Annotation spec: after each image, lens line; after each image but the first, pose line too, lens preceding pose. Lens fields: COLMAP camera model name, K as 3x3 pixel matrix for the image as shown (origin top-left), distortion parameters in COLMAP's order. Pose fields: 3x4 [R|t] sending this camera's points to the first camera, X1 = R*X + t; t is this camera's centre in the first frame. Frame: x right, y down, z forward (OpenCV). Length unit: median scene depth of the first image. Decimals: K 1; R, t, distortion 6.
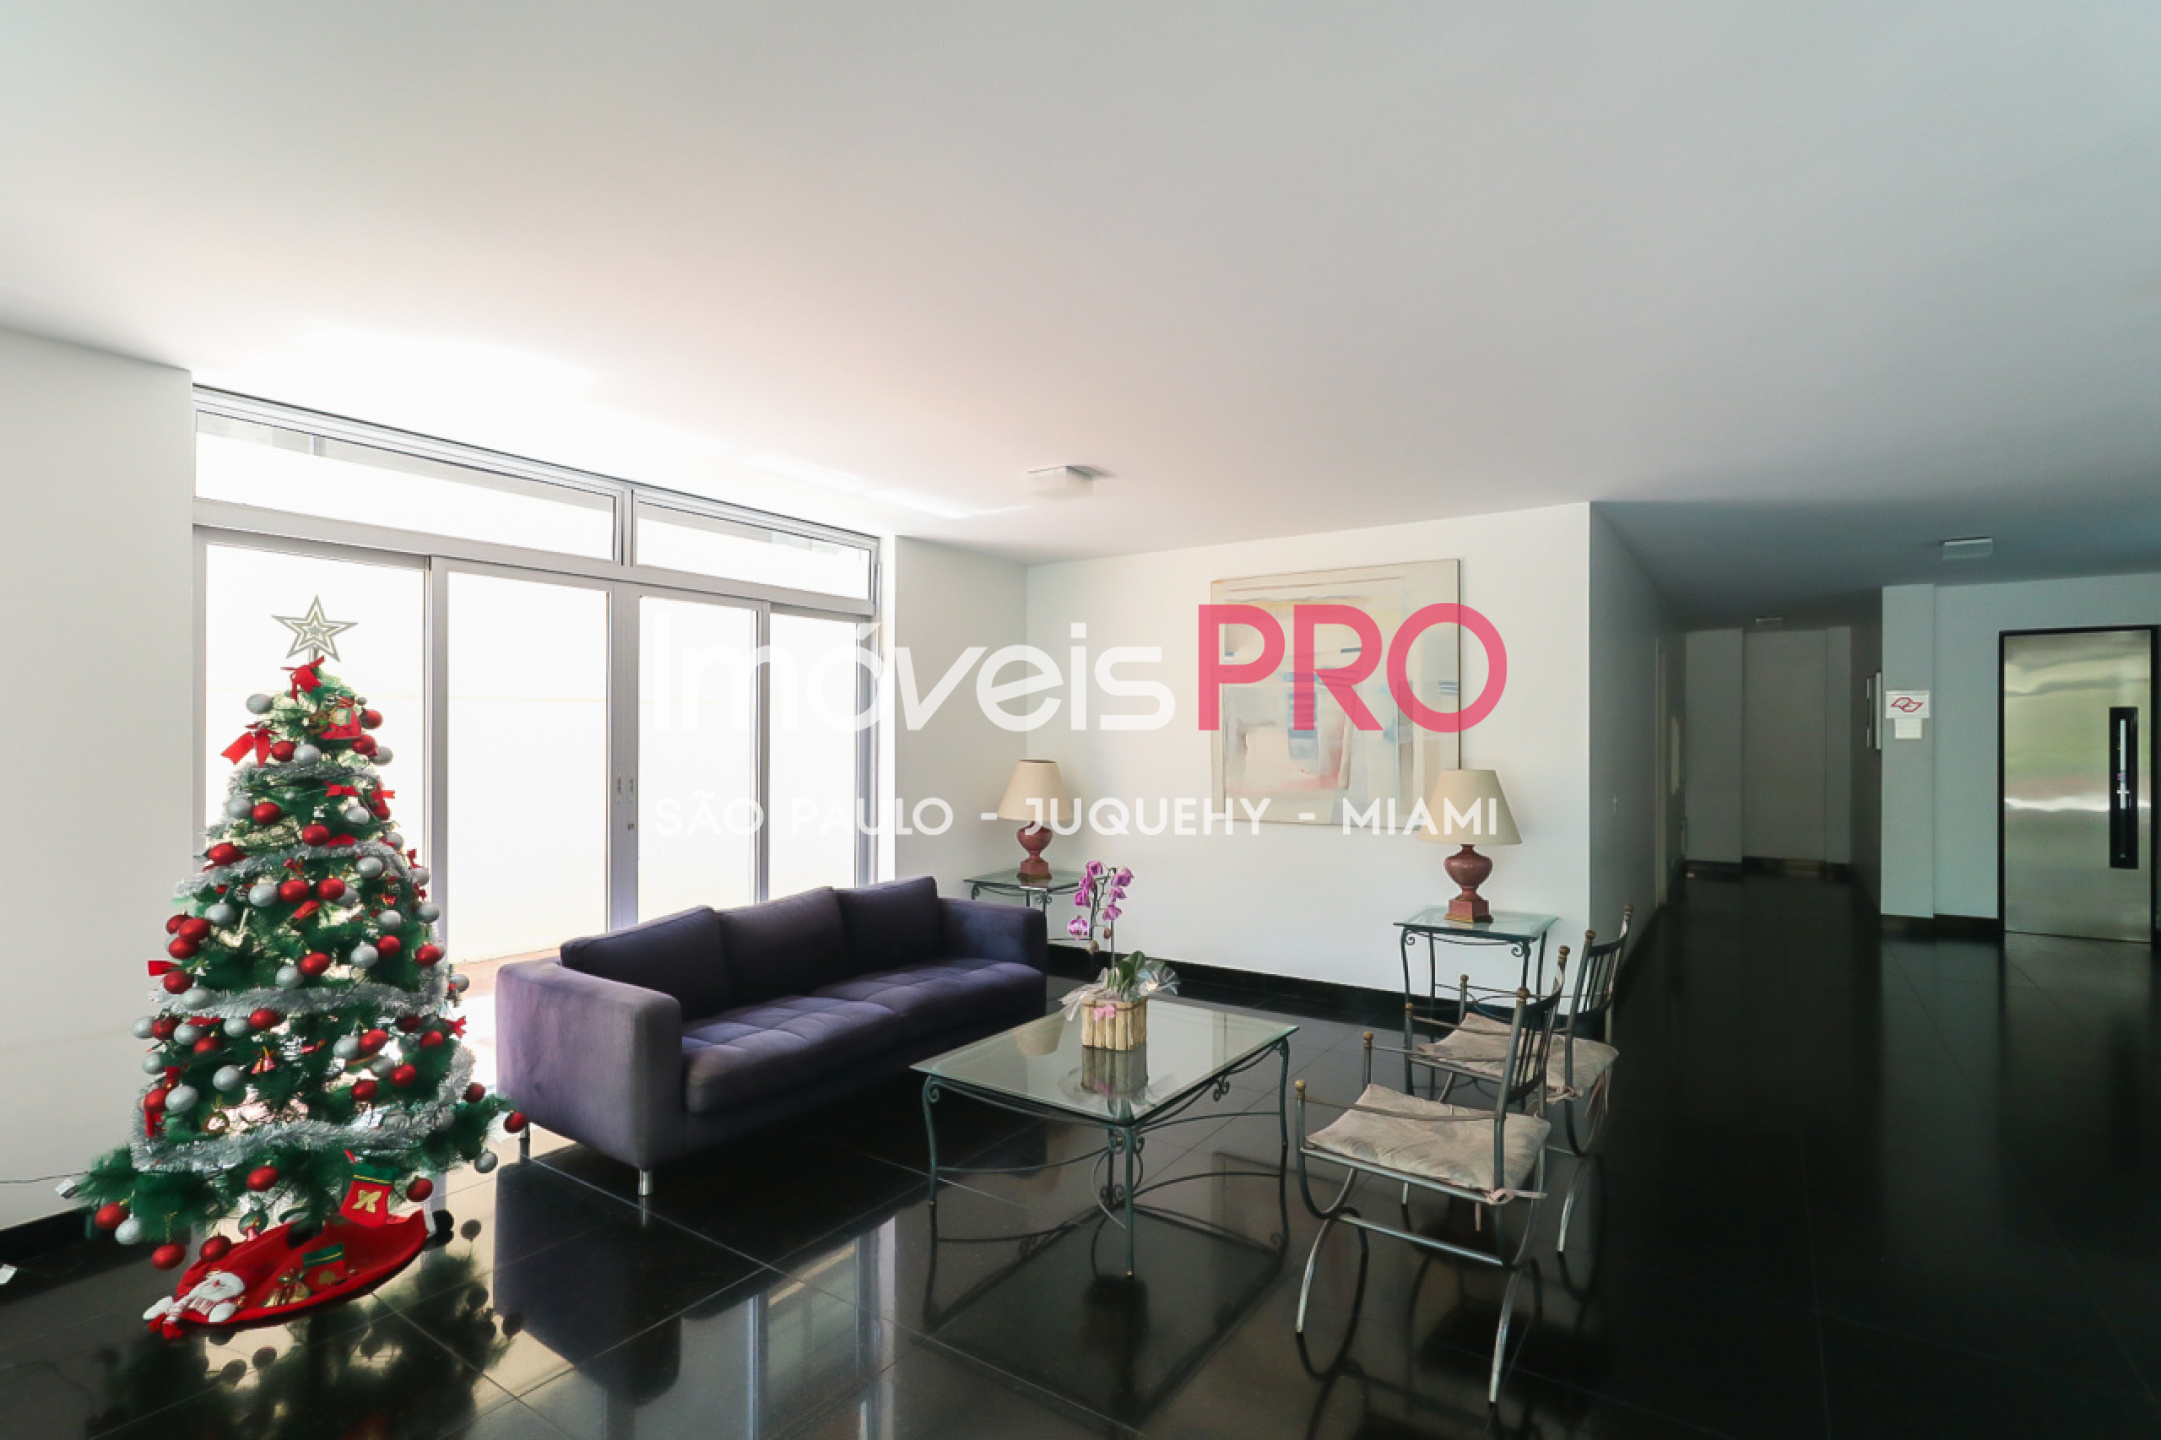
lens RADIAL K [[1020.6, 0, 1080.5], [0, 1020.6, 720.0], [0, 0, 1]] dist [-0.015988, -0.000232]
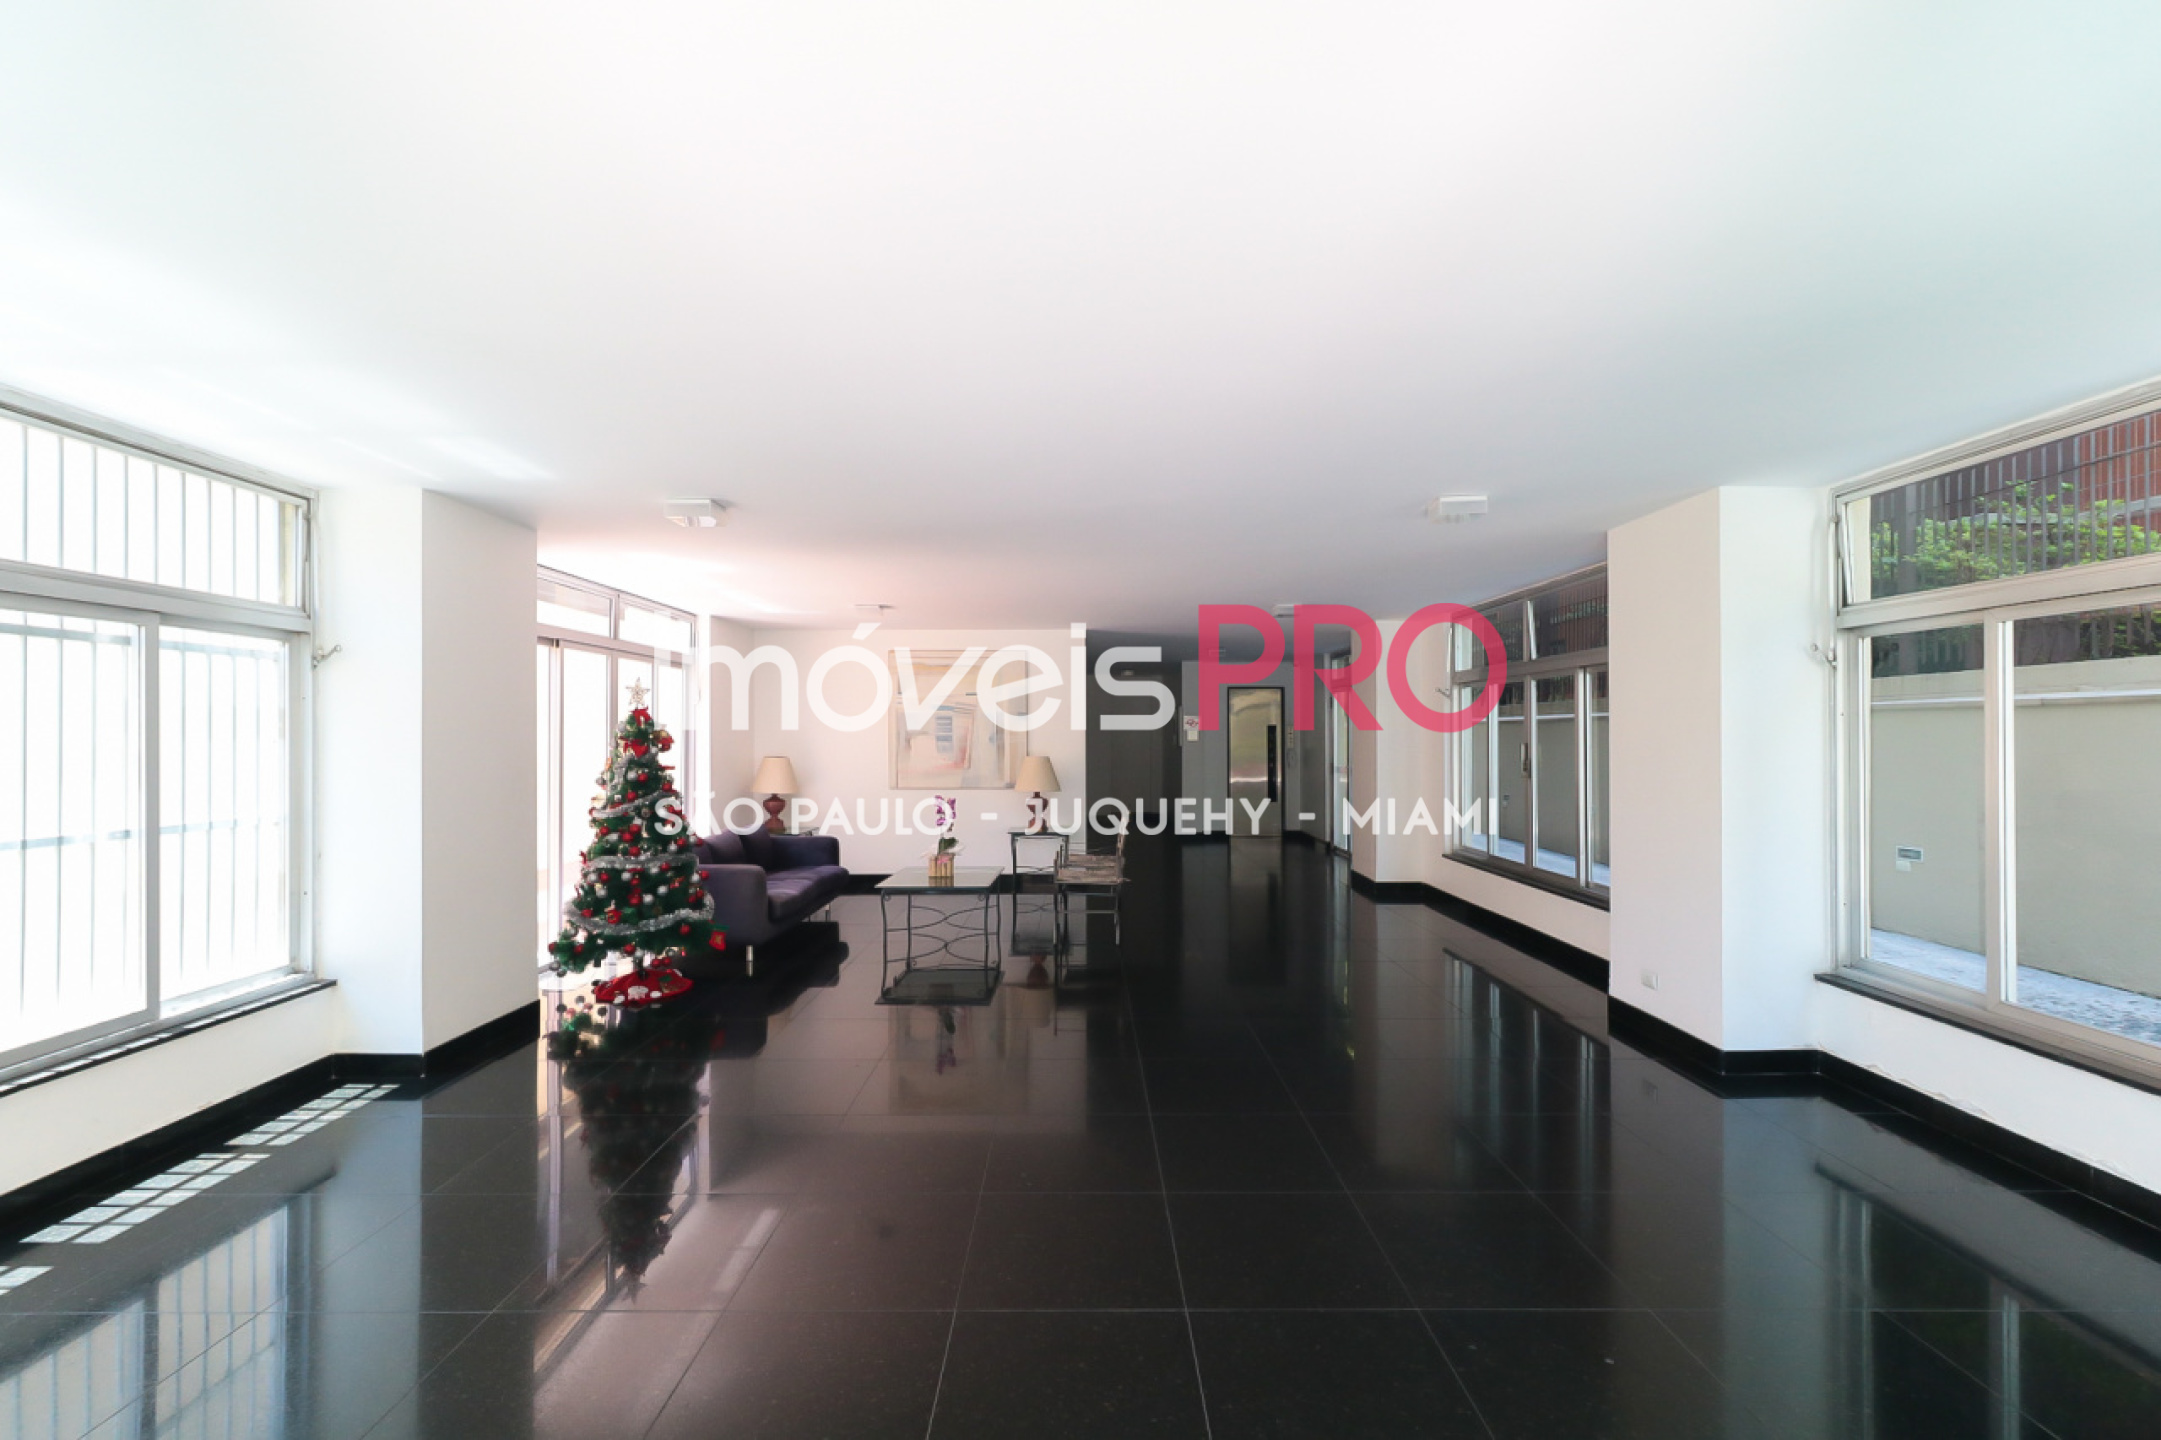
lens RADIAL K [[1020.6, 0, 1080.5], [0, 1020.6, 720.0], [0, 0, 1]] dist [-0.015988, -0.000232]
pose [[0.825191, 0.007681, 0.564802, -0.605253], [-0.008085, 0.999966, -0.001786, -0.019363], [-0.564796, -0.003092, 0.825225, -0.648099]]
